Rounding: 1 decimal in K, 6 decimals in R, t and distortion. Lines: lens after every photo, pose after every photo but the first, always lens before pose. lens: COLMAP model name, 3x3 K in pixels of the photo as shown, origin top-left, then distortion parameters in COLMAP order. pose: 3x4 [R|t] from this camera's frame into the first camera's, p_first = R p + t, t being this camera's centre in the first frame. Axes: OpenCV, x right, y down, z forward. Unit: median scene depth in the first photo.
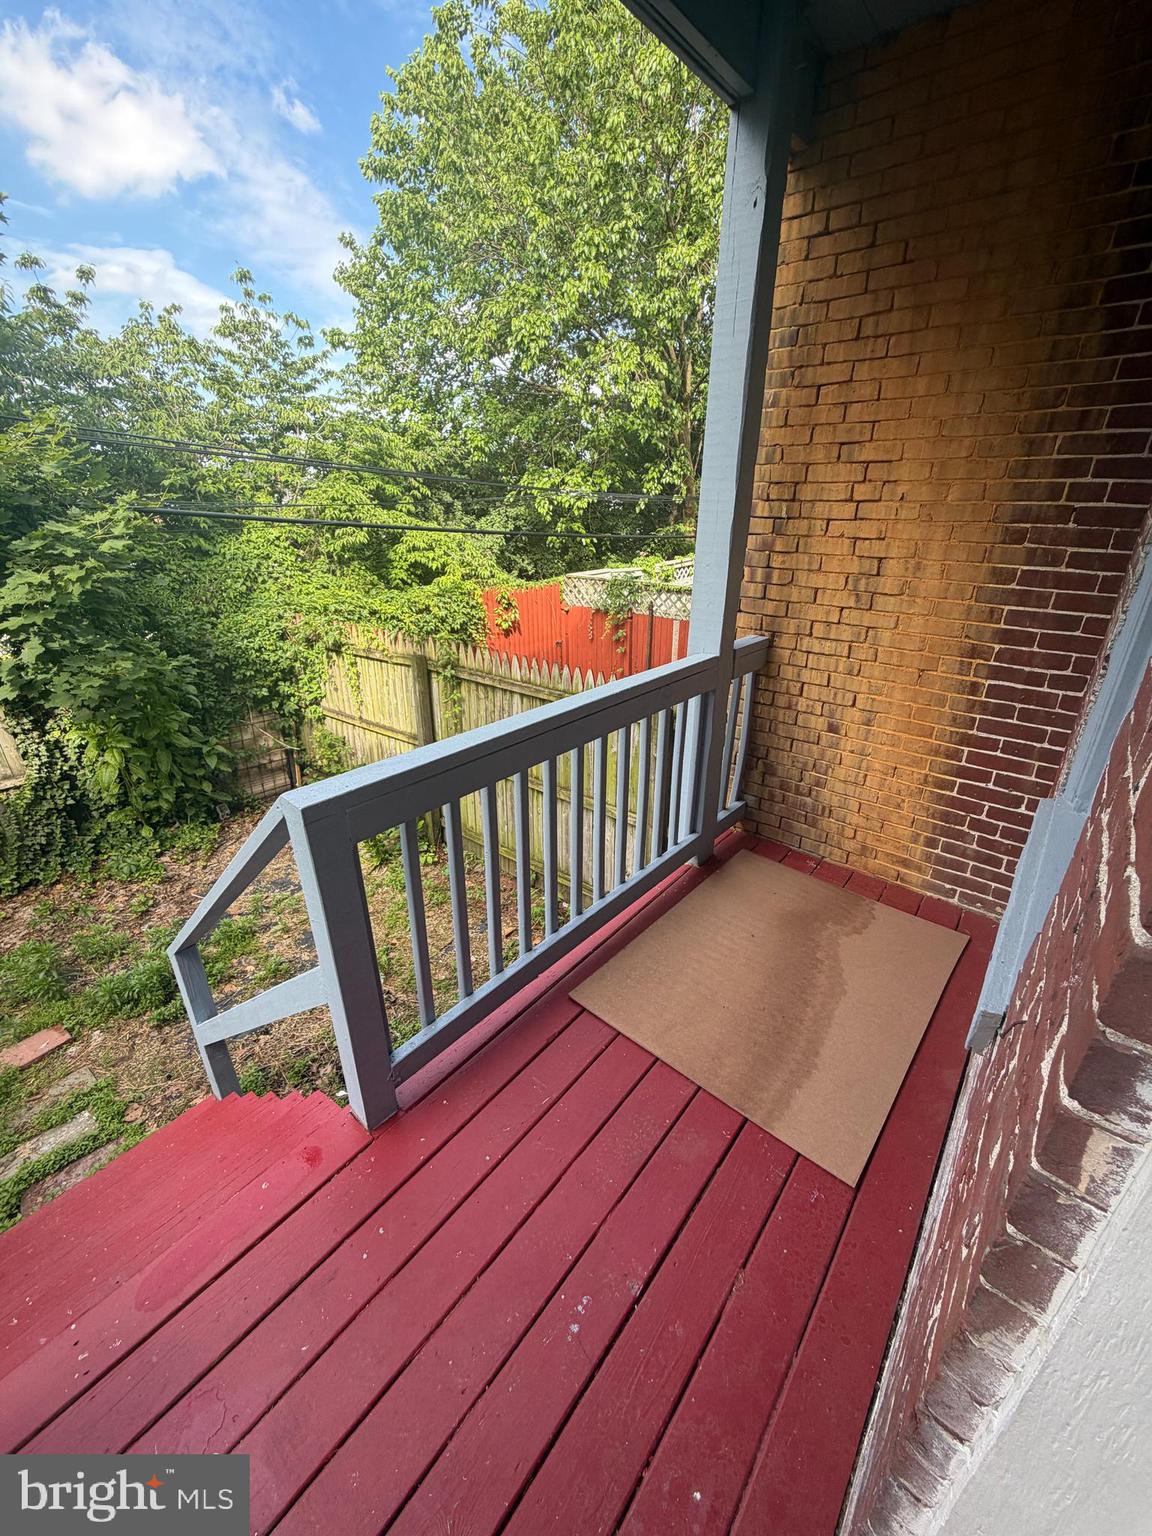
lens RADIAL K [[614.2, 0, 578.0], [0, 614.2, 773.3], [0, 0, 1]] dist [0.002896, 0.000287]
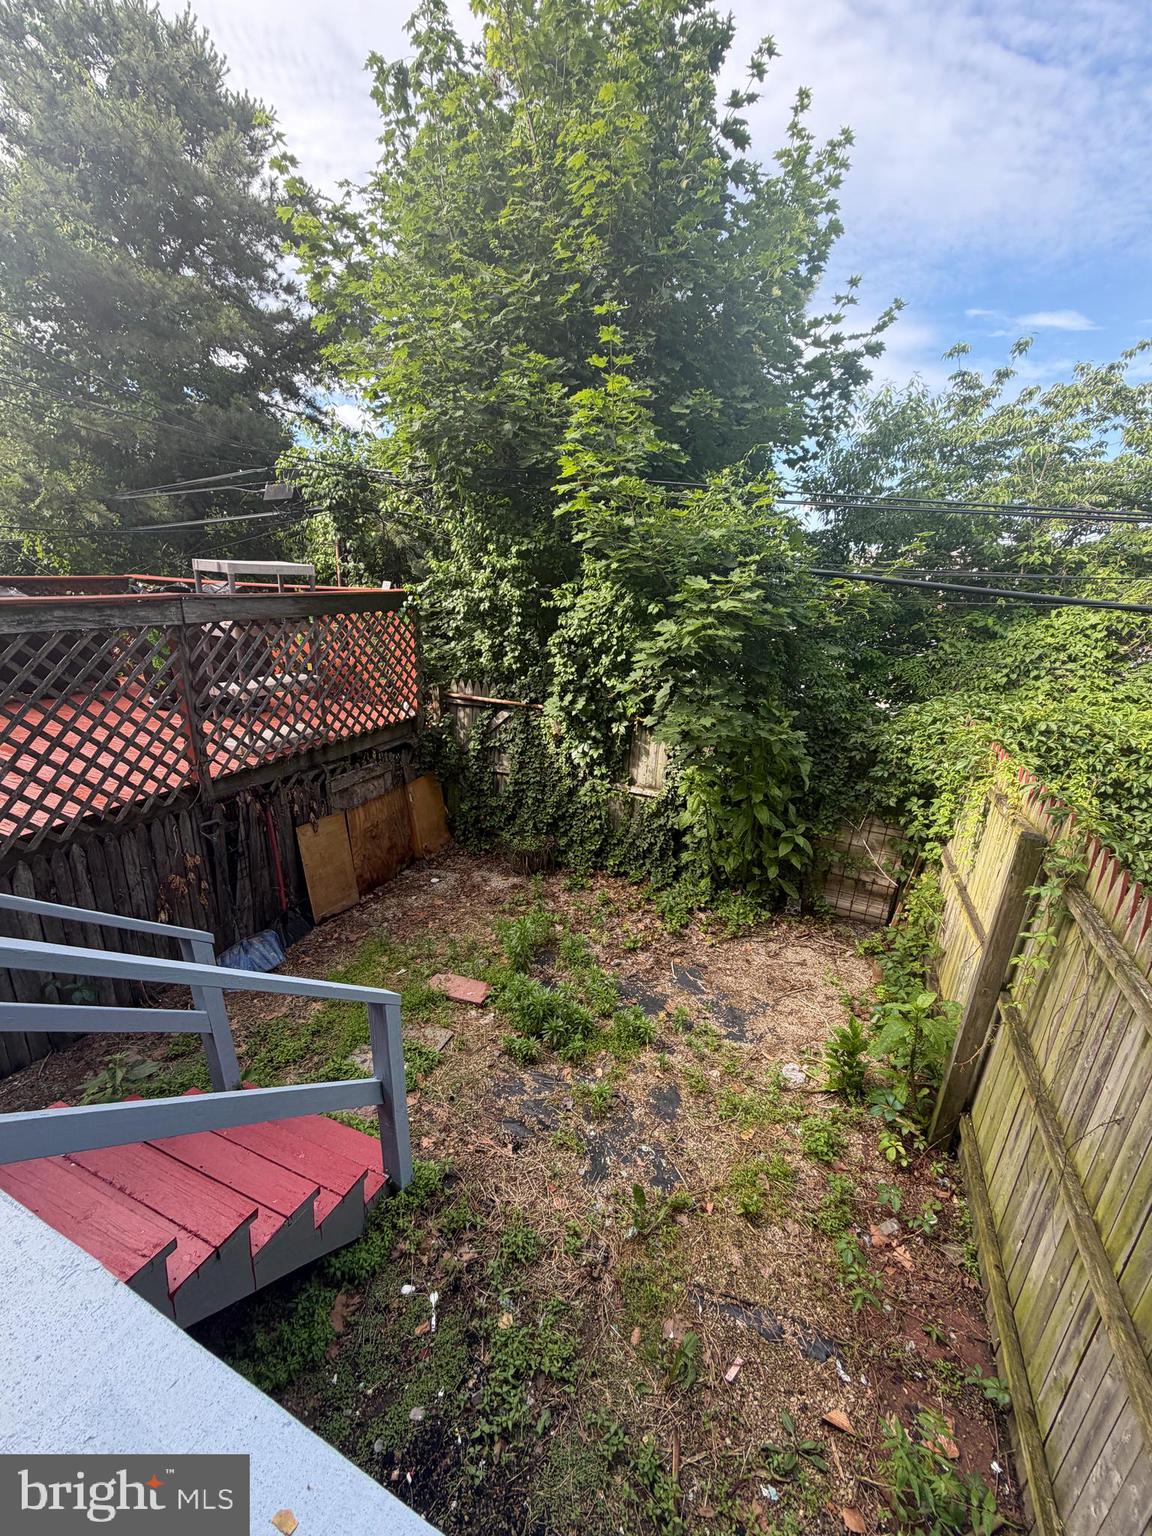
lens RADIAL K [[614.2, 0, 573.5], [0, 614.2, 768.5], [0, 0, 1]] dist [0.002896, 0.000287]
pose [[0.281552, 0.302228, -0.910707, 0.077760], [-0.418650, 0.892694, 0.166822, -0.131172], [0.863401, 0.334298, 0.377867, 0.339851]]
